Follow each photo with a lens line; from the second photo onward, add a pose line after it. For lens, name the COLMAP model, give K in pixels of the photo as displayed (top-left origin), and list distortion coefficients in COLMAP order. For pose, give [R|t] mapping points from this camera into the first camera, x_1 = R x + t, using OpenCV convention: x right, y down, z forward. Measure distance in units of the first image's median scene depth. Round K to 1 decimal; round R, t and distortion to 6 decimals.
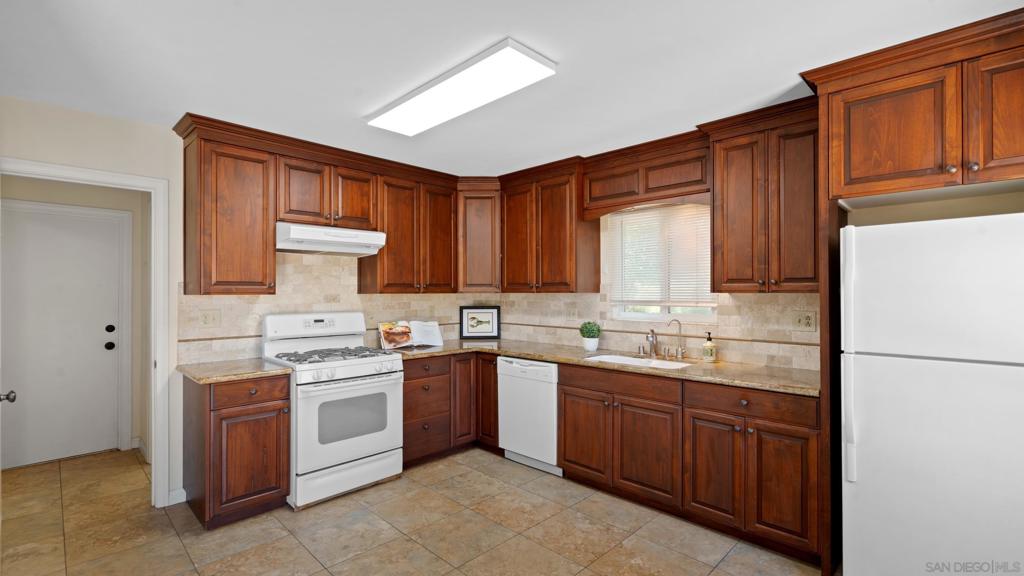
lens RADIAL K [[465.7, 0, 519.0], [0, 465.7, 289.2], [0, 0, 1]] dist [-0.008952, 0.004045]
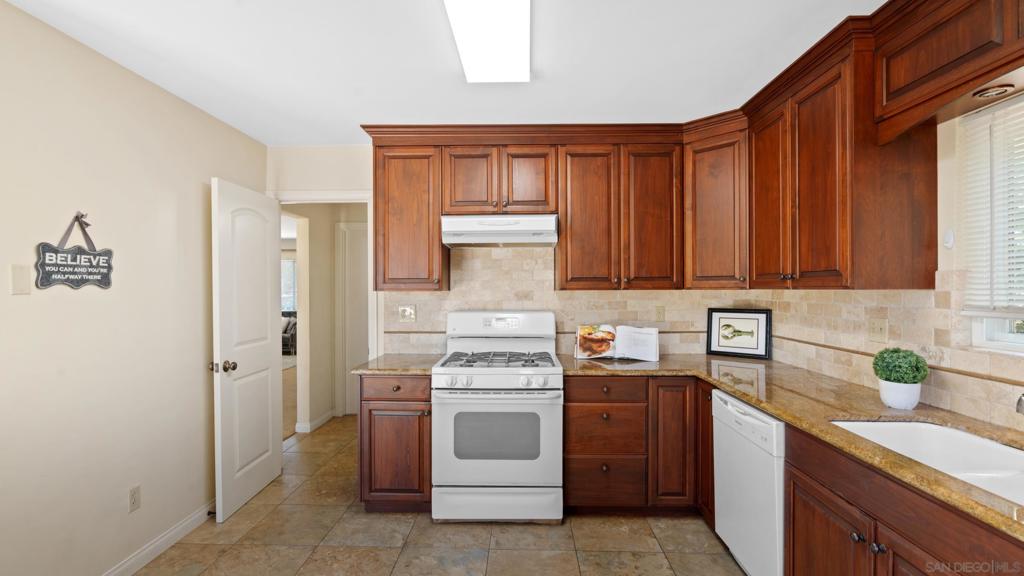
lens RADIAL K [[465.7, 0, 507.7], [0, 465.7, 289.3], [0, 0, 1]] dist [-0.008952, 0.004045]
pose [[0.671334, 0.000553, -0.741155, 0.245654], [0.006454, 0.999957, 0.006592, 0.001913], [0.741127, -0.009209, 0.671301, 0.379960]]
